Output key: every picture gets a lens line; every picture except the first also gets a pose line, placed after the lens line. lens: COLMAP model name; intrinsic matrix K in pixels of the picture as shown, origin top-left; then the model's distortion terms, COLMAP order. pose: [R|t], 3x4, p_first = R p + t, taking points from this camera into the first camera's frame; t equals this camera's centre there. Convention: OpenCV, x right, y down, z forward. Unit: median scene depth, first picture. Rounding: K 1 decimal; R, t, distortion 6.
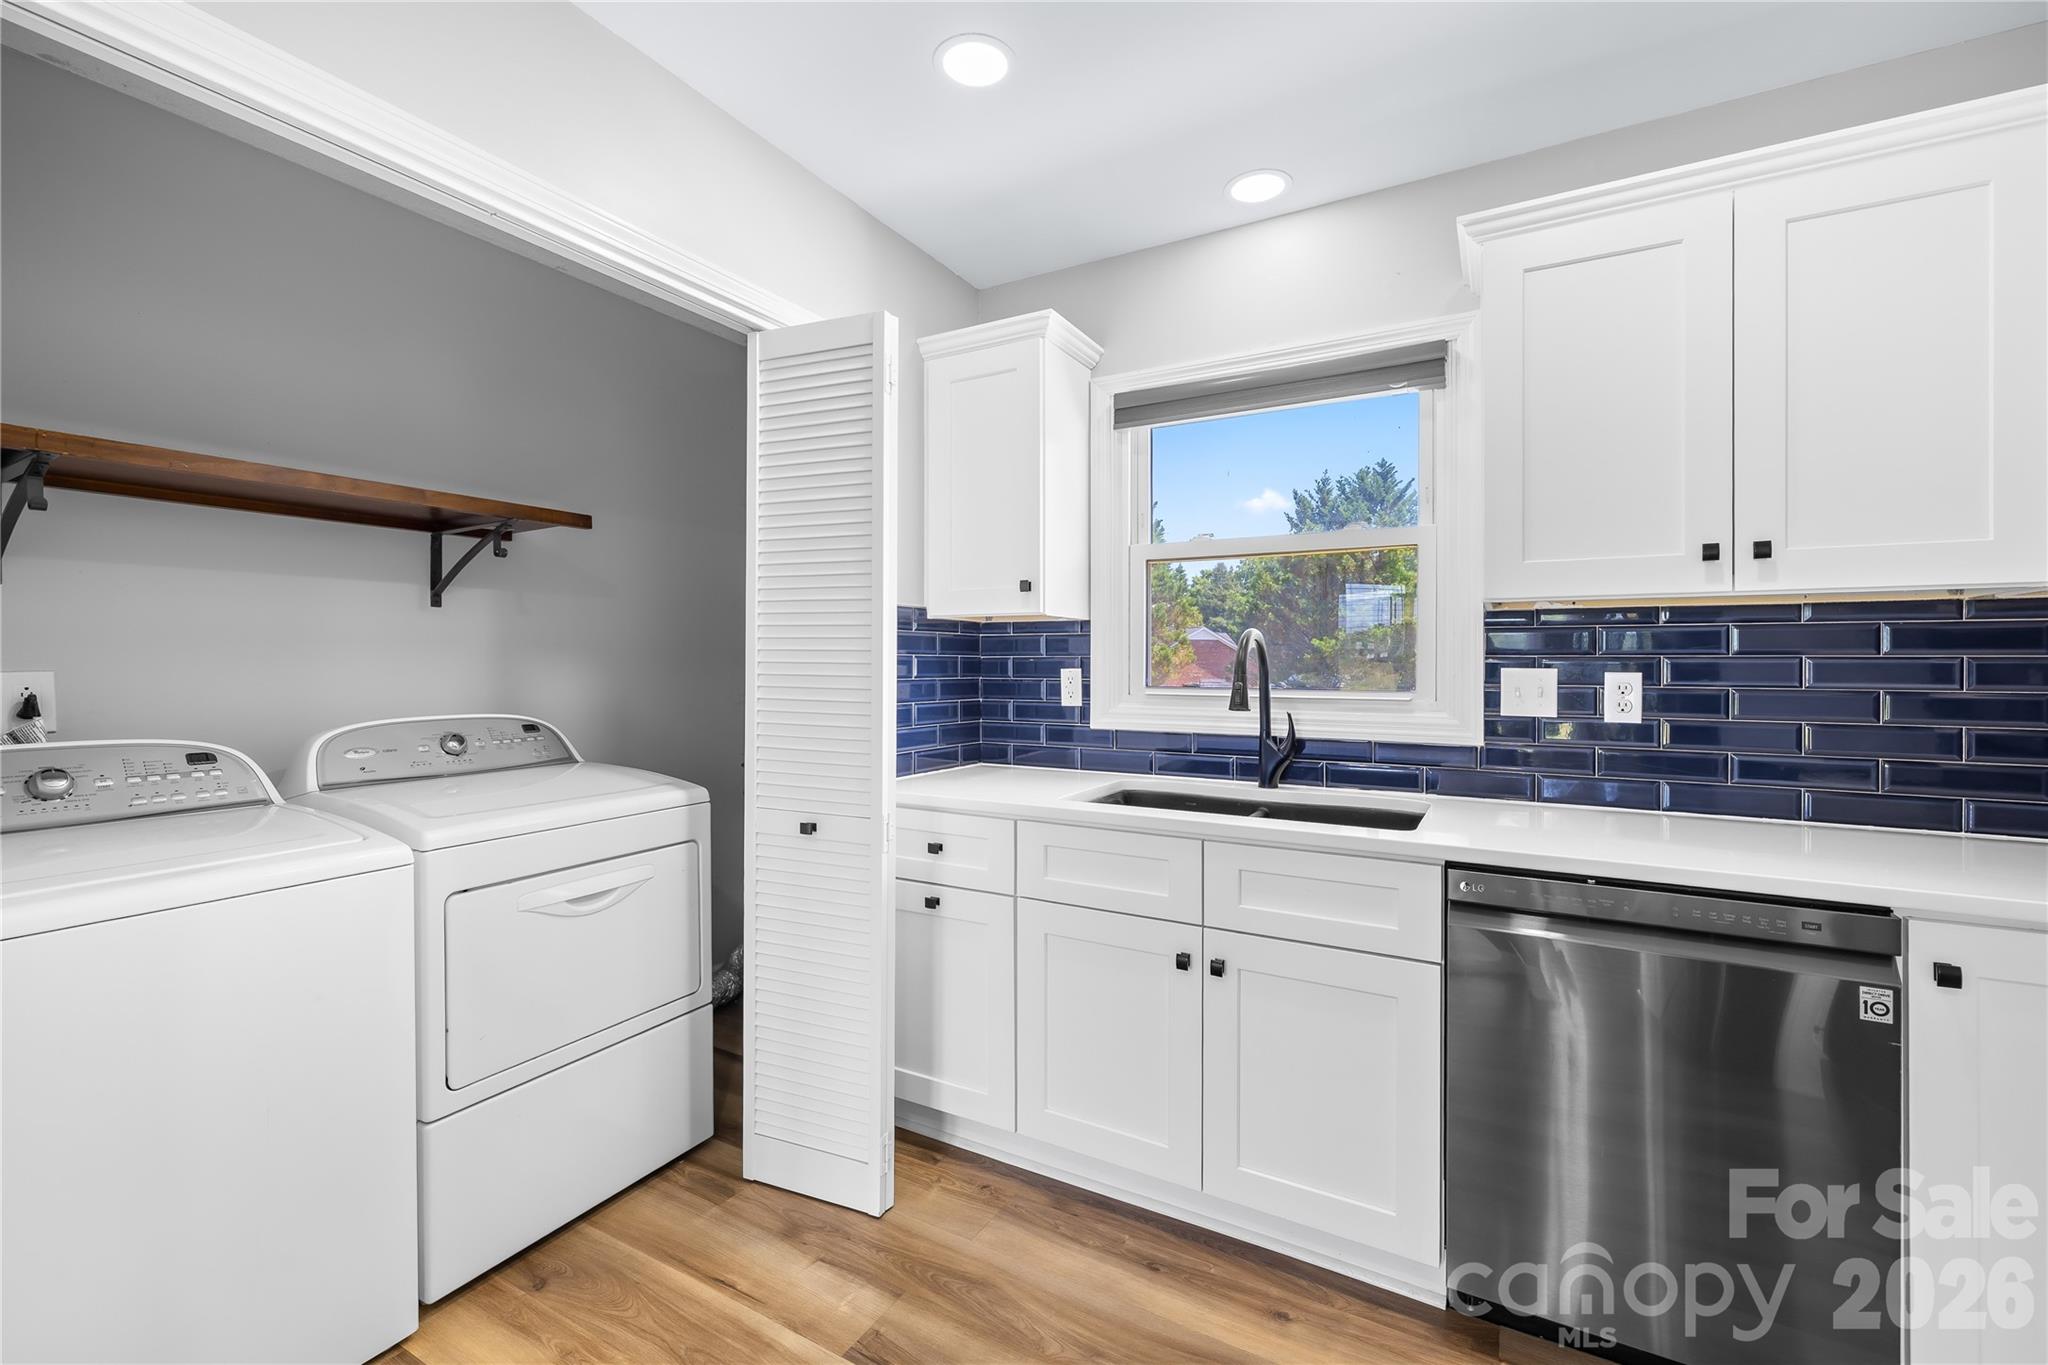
lens RADIAL K [[868.0, 0, 1015.8], [0, 868.0, 663.3], [0, 0, 1]] dist [0.000492, -0.000436]
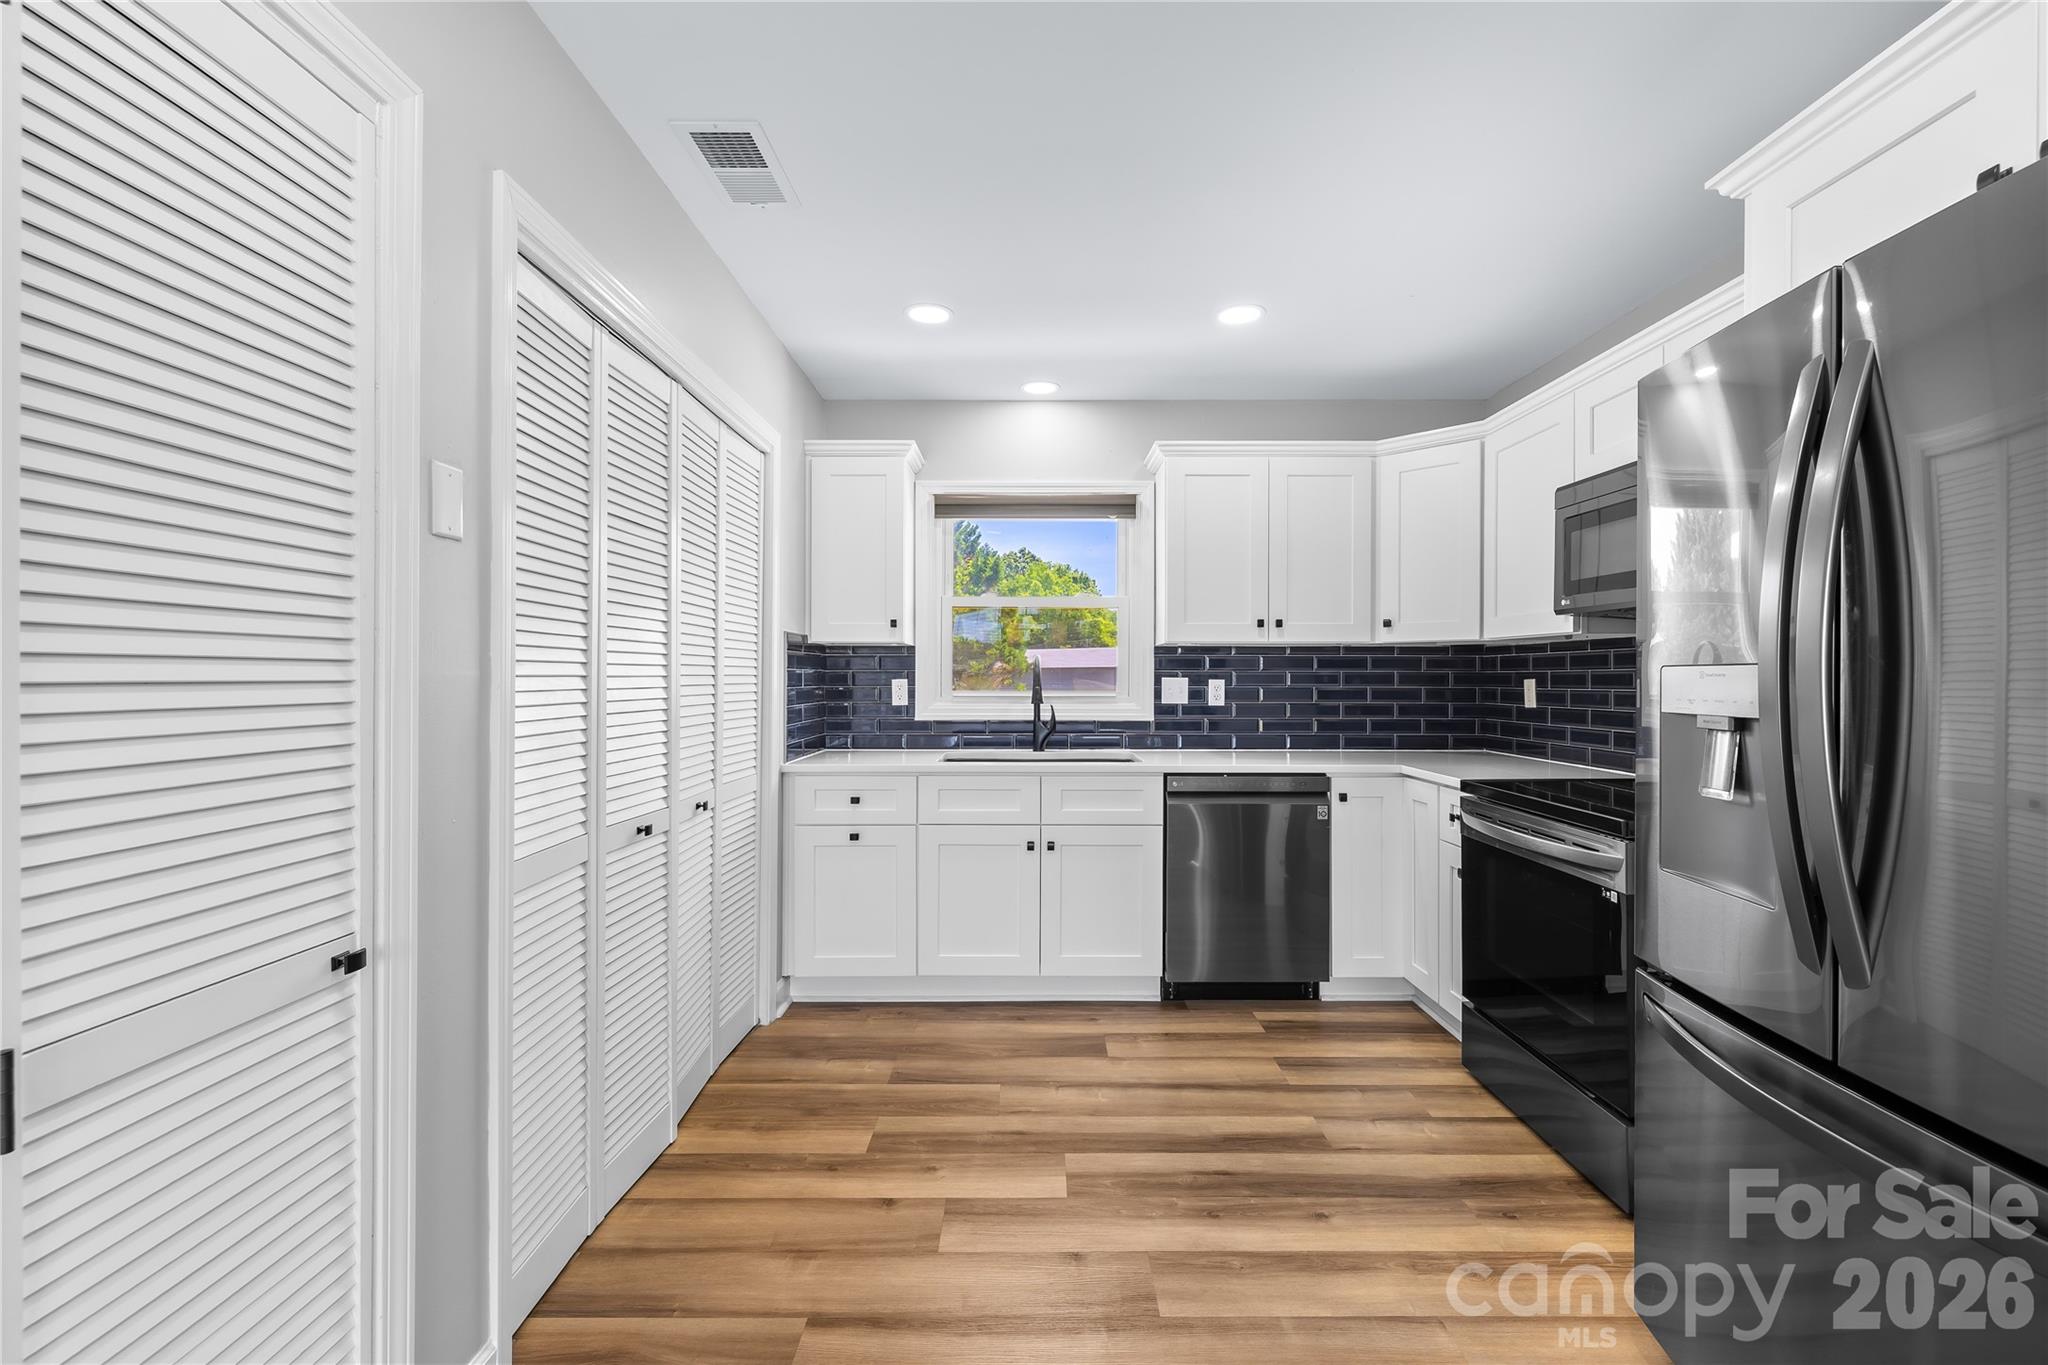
lens RADIAL K [[864.4, 0, 1033.5], [0, 864.4, 677.4], [0, 0, 1]] dist [-0.001657, -0.000108]
pose [[0.869220, -0.003347, 0.494414, -0.570362], [0.002270, 0.999994, 0.002779, -0.000506], [-0.494420, -0.001294, 0.869222, -0.444731]]
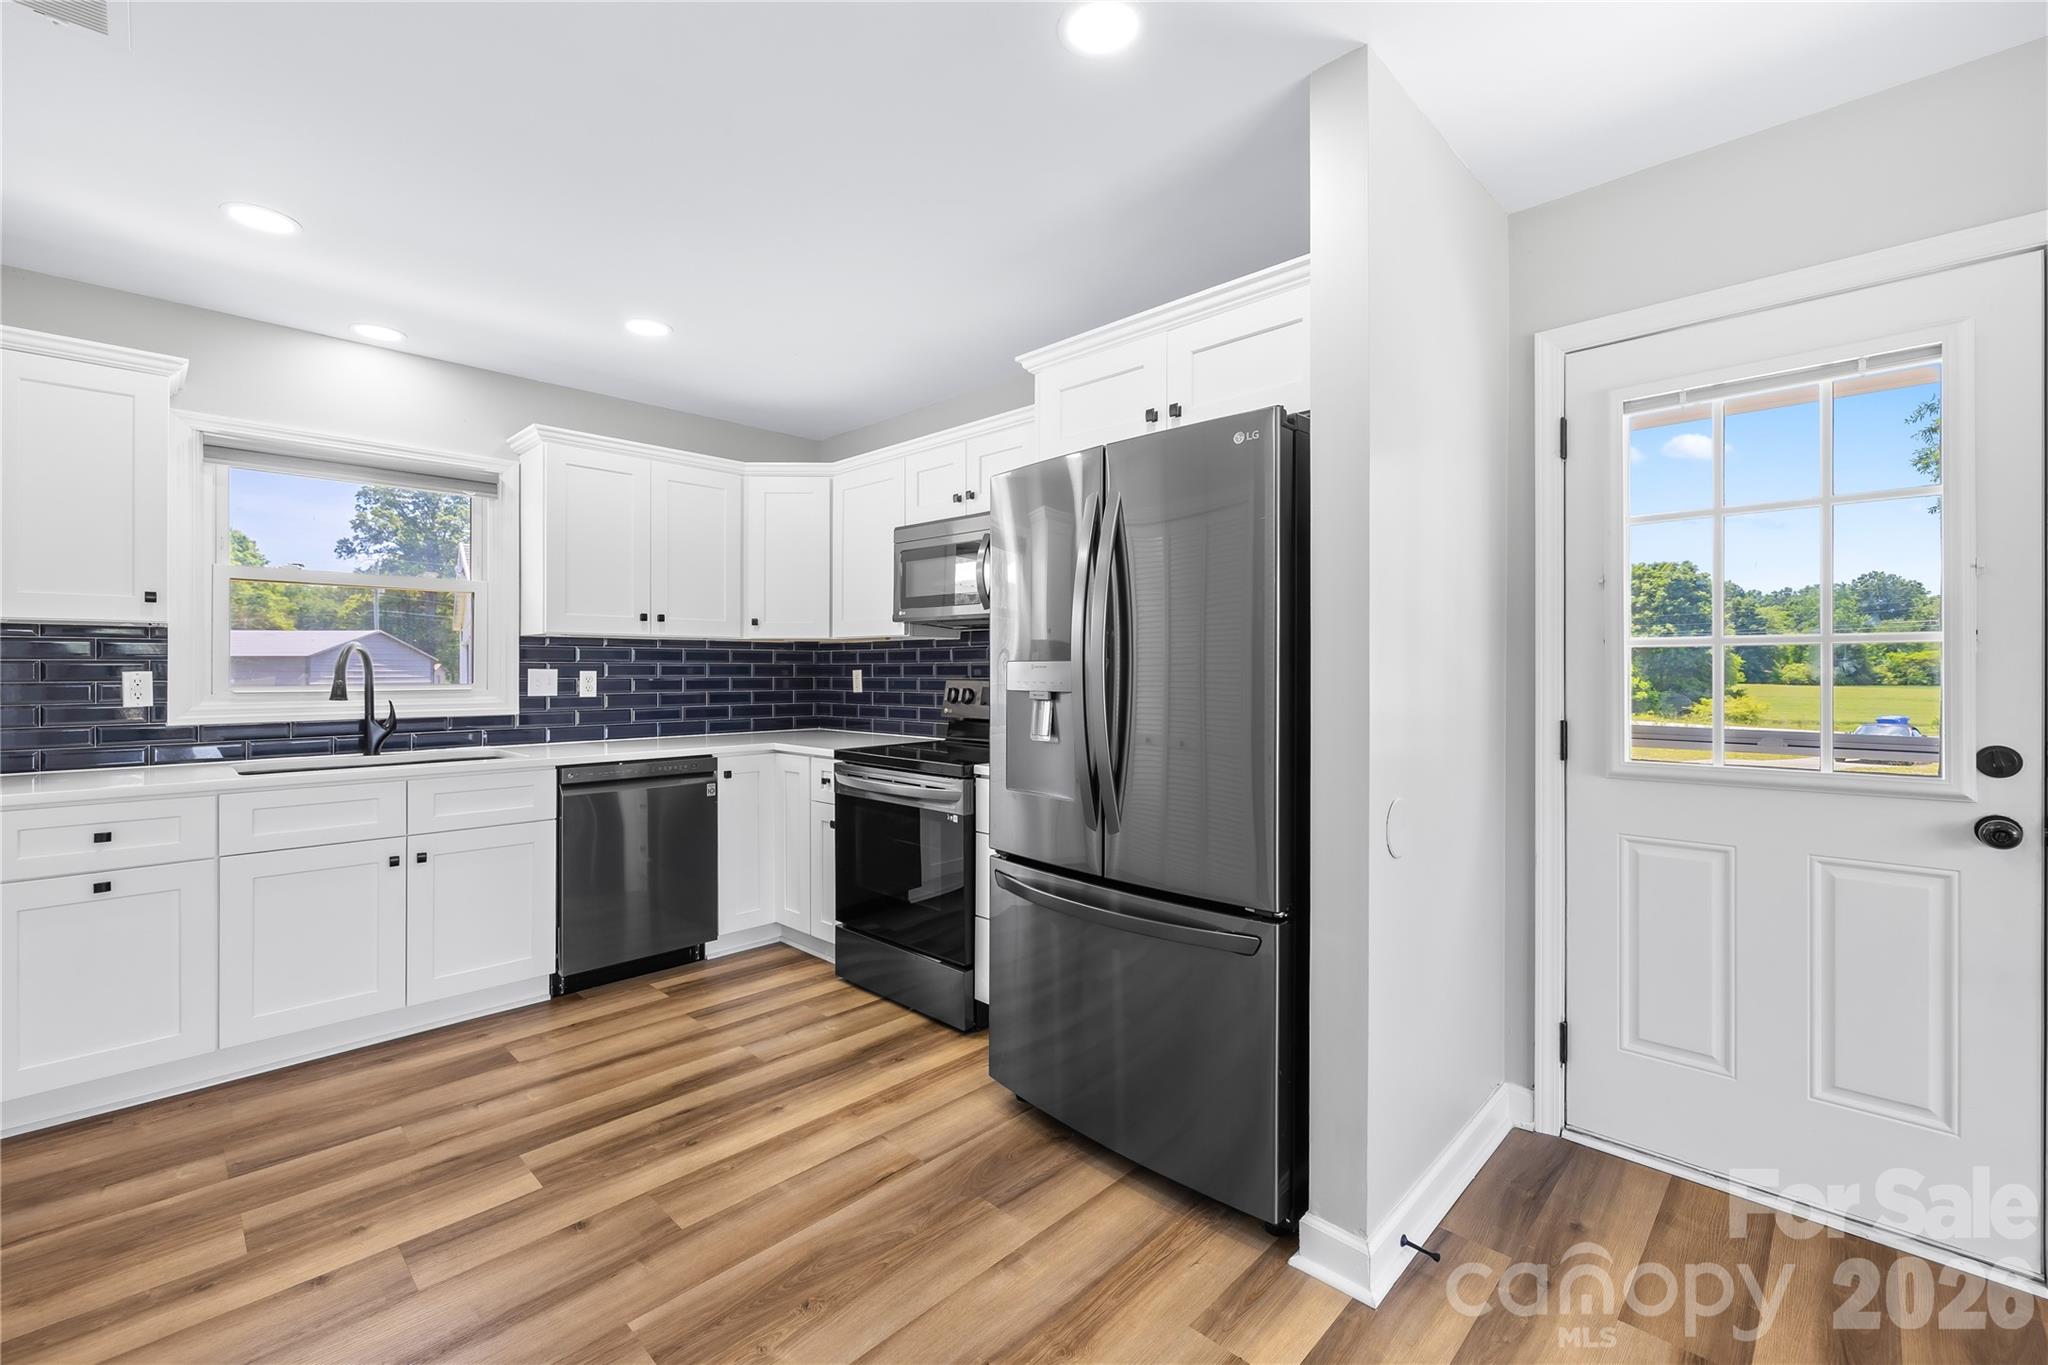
lens RADIAL K [[859.4, 0, 1005.1], [0, 859.4, 670.9], [0, 0, 1]] dist [-0.001151, -0.000613]
pose [[0.263308, -0.006166, 0.964692, -0.846794], [0.000285, 0.999980, 0.006314, -0.001464], [-0.964712, -0.001388, 0.263304, -0.378129]]
